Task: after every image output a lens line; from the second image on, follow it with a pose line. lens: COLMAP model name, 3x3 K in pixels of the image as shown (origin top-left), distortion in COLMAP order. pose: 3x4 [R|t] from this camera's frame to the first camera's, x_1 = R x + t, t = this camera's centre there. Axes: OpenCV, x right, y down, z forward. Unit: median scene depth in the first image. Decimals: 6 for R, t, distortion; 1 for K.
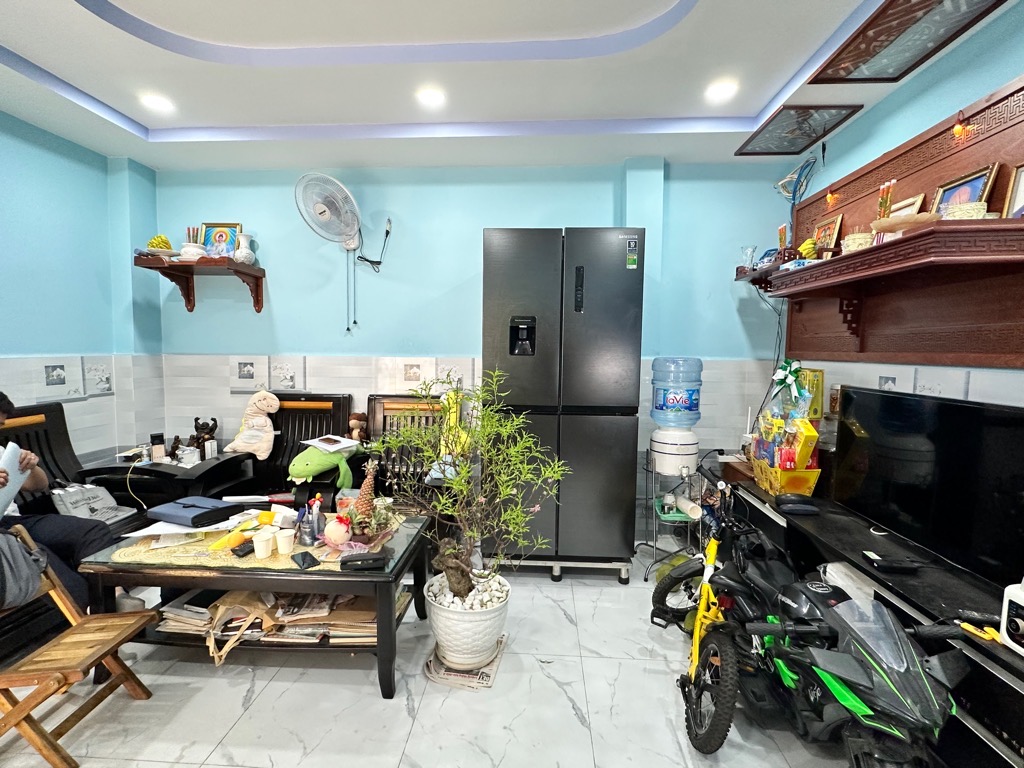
lens RADIAL K [[472.4, 0, 512.3], [0, 472.4, 384.8], [0, 0, 1]] dist [-0.002479, -0.000175]
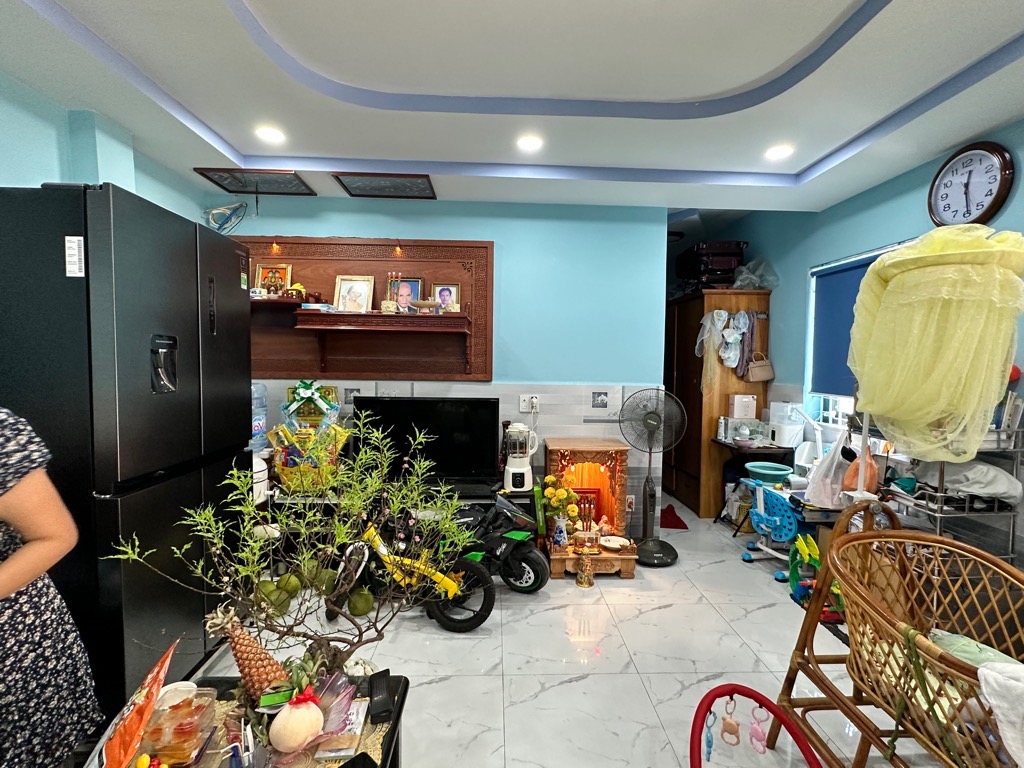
lens RADIAL K [[472.4, 0, 512.4], [0, 472.4, 383.5], [0, 0, 1]] dist [-0.002479, -0.000175]
pose [[-0.090851, -0.055456, 0.994319, -0.824380], [0.064286, 0.996039, 0.061426, -0.101109], [-0.993787, 0.069502, -0.086926, 0.676839]]
